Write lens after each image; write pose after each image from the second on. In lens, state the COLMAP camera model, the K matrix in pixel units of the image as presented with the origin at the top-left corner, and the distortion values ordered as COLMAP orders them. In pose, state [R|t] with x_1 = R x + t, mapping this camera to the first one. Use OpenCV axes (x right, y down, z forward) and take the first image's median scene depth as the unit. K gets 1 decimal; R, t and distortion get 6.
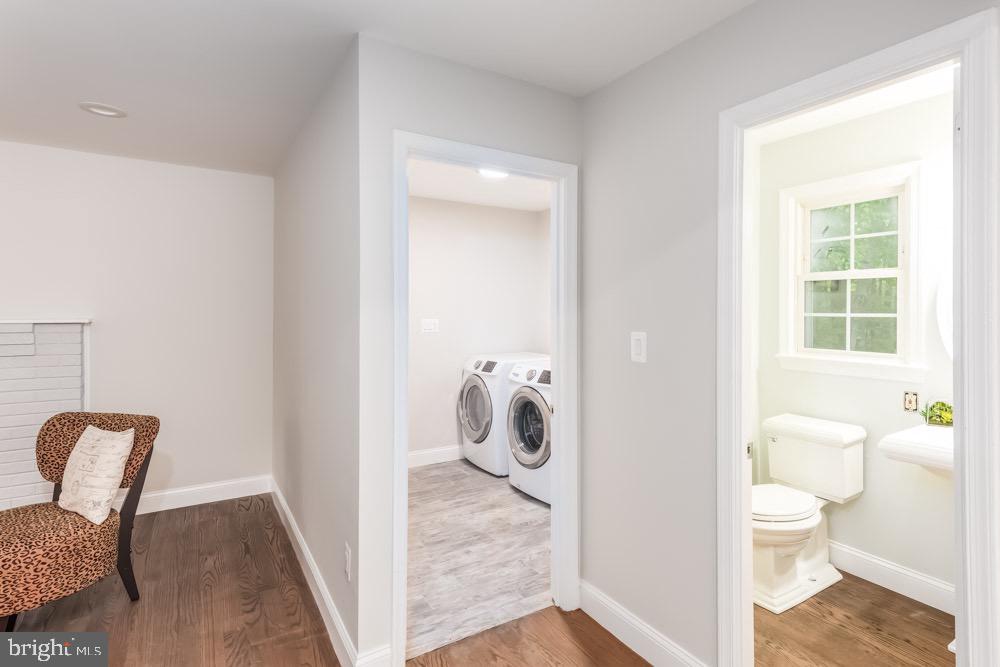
lens RADIAL K [[497.3, 0, 499.4], [0, 497.3, 311.3], [0, 0, 1]] dist [0.022300, -0.000011]
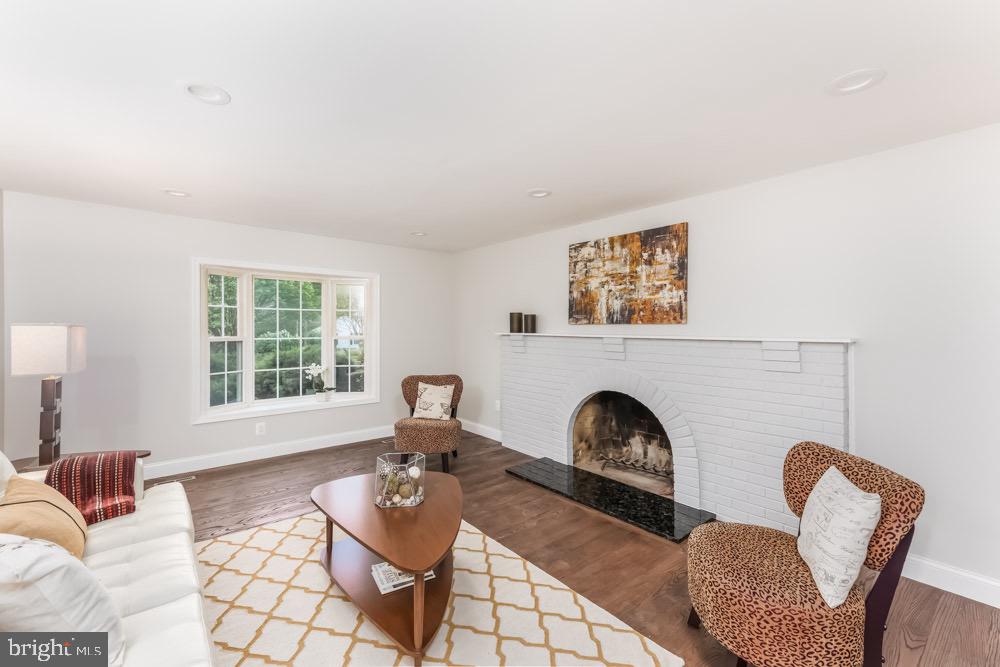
lens RADIAL K [[435.3, 0, 503.6], [0, 435.3, 330.4], [0, 0, 1]] dist [0.012496, 0.000176]
pose [[0.163049, 0.000336, -0.986618, -0.194251], [-0.006126, 0.999981, -0.000672, 0.007292], [0.986599, 0.006153, 0.163048, 0.358400]]
